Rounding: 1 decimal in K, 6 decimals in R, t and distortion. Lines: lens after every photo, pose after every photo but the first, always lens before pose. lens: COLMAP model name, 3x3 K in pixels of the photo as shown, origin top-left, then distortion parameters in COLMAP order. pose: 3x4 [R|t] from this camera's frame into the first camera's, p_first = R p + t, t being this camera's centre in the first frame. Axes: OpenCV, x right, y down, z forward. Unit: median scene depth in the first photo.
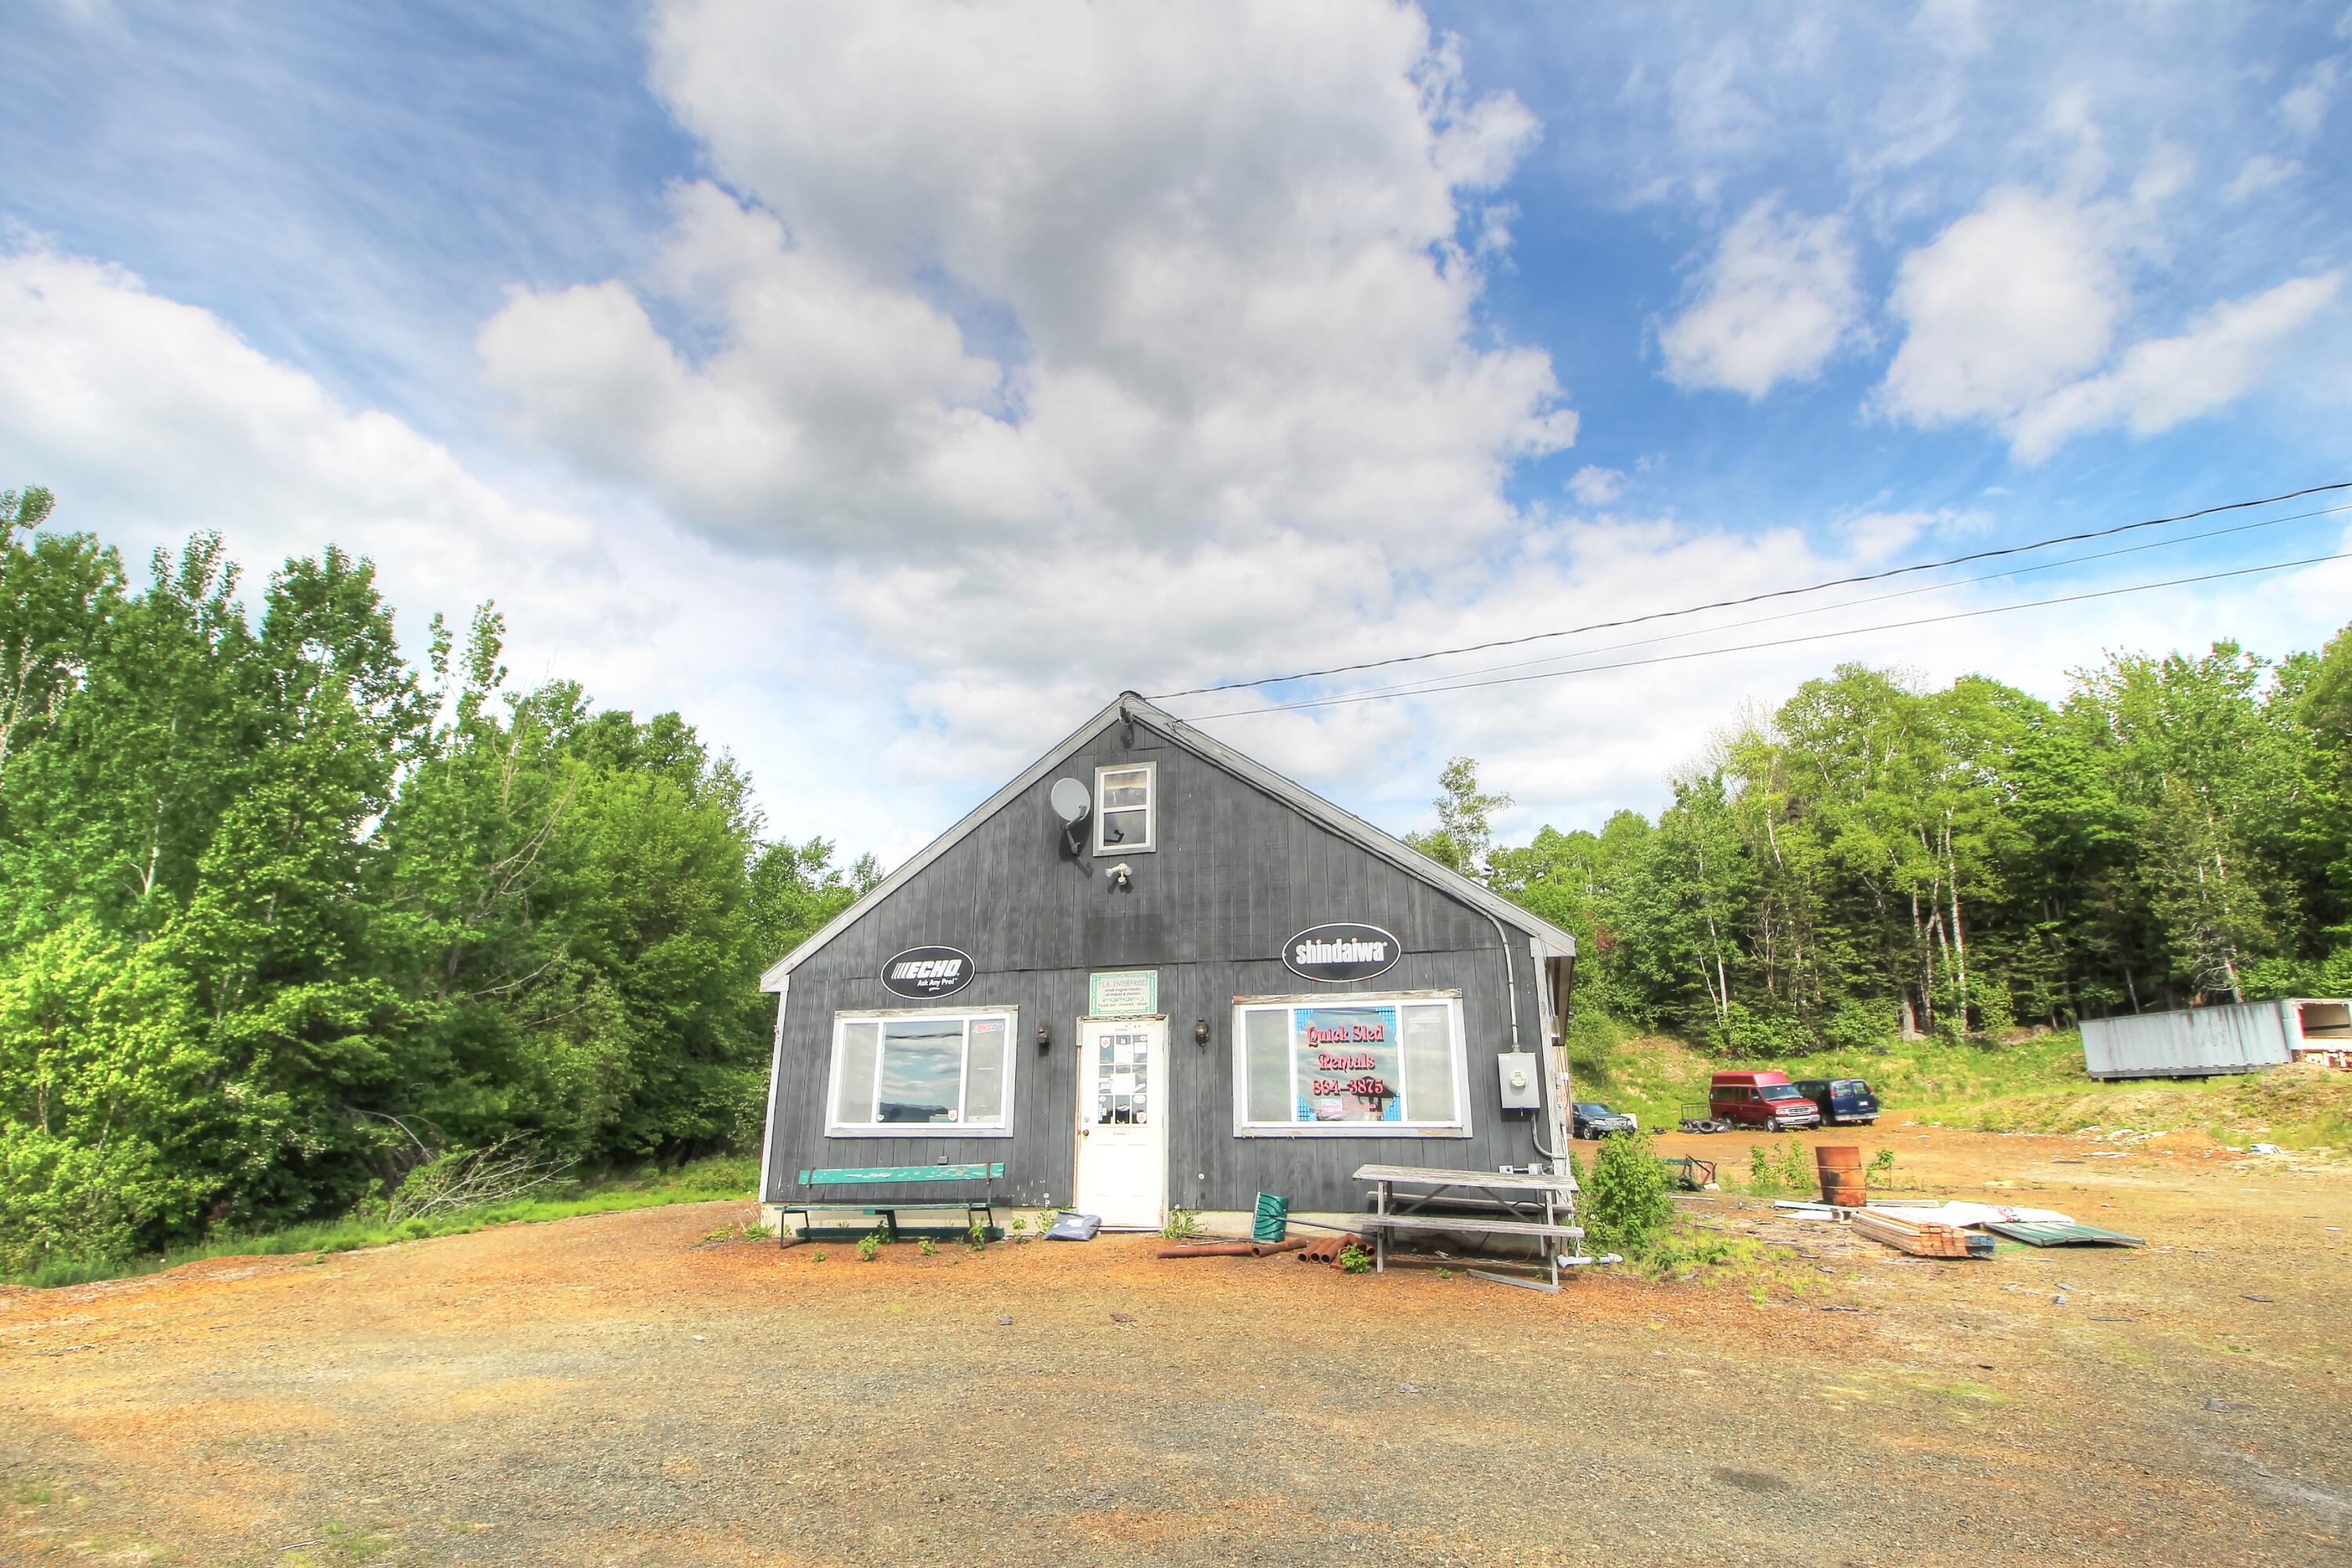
lens RADIAL K [[1145.1, 0, 1172.7], [0, 1145.1, 773.3], [0, 0, 1]] dist [0.000103, -0.011327]
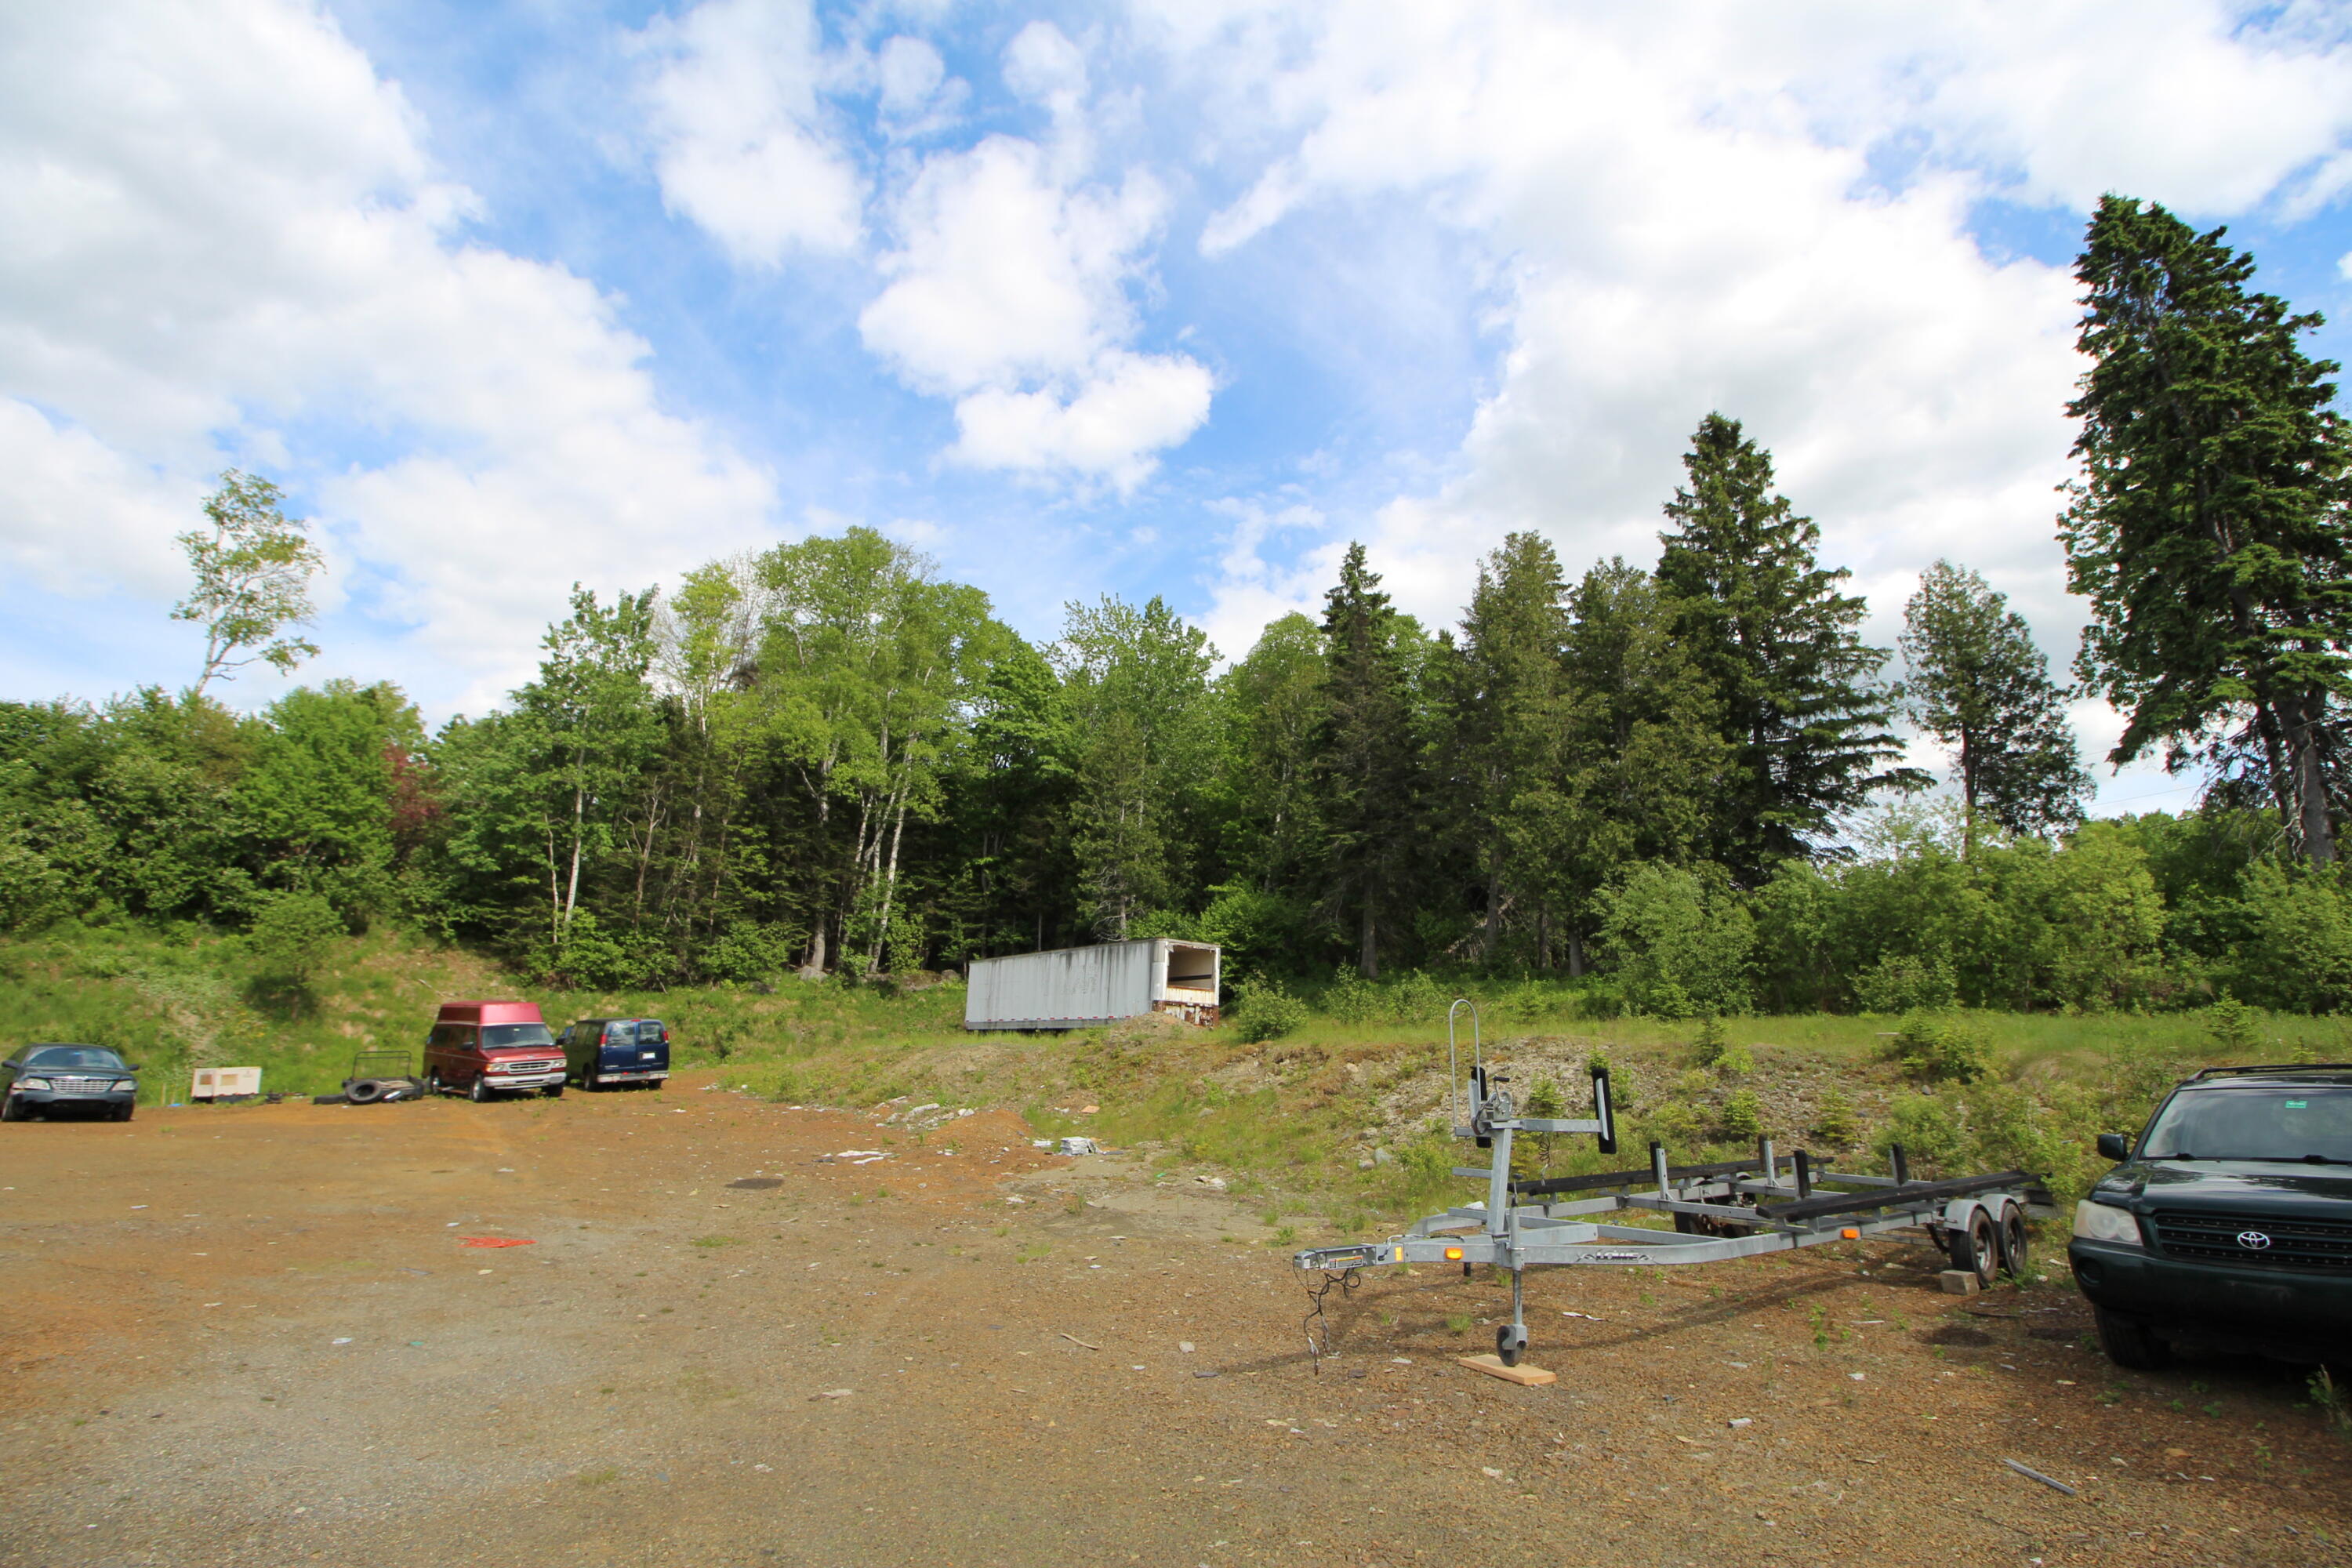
lens RADIAL K [[1102.3, 0, 1182.6], [0, 1102.3, 771.4], [0, 0, 1]] dist [0.000740, -0.012431]
pose [[0.708597, 0.186204, 0.680602, 0.286046], [-0.207652, 0.976869, -0.051065, 0.078692], [-0.674367, -0.105144, 0.730872, 0.279515]]
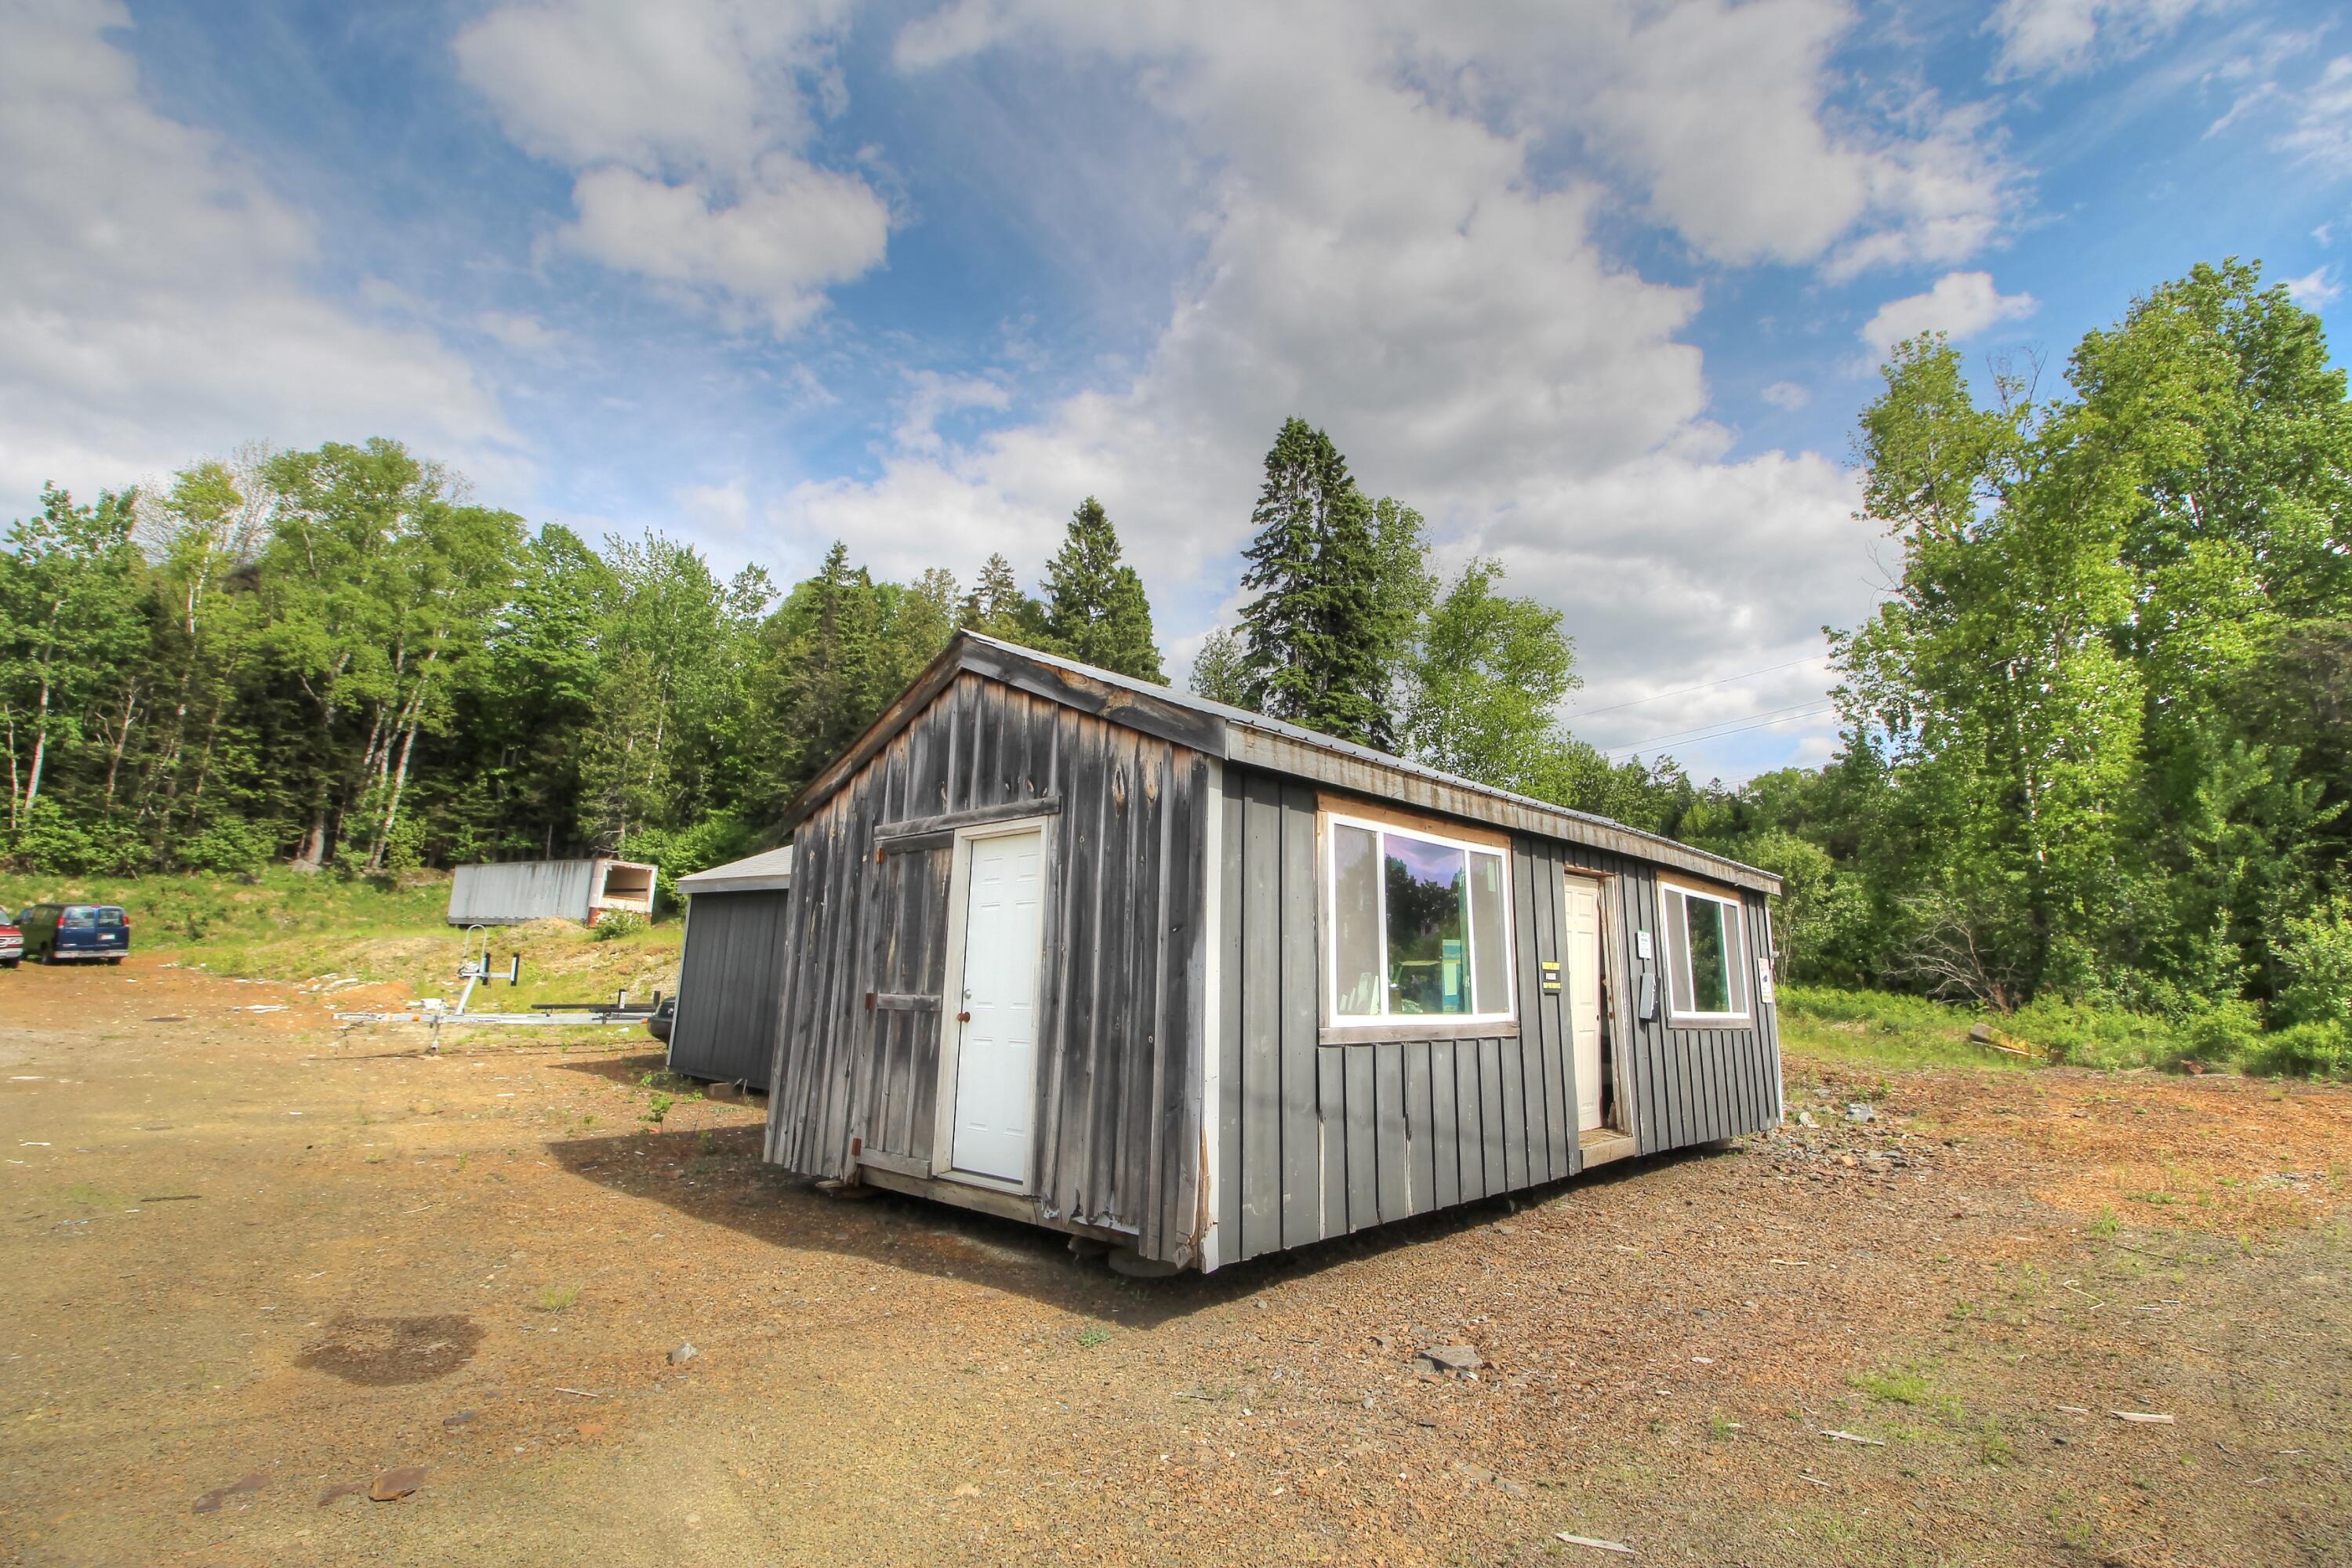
lens RADIAL K [[1102.3, 0, 1182.6], [0, 1102.3, 771.4], [0, 0, 1]] dist [0.000740, -0.012431]
pose [[0.455581, 0.171453, 0.873527, 0.218202], [-0.278784, 0.959395, -0.042909, 0.011214], [-0.845414, -0.223977, 0.484880, 0.052079]]
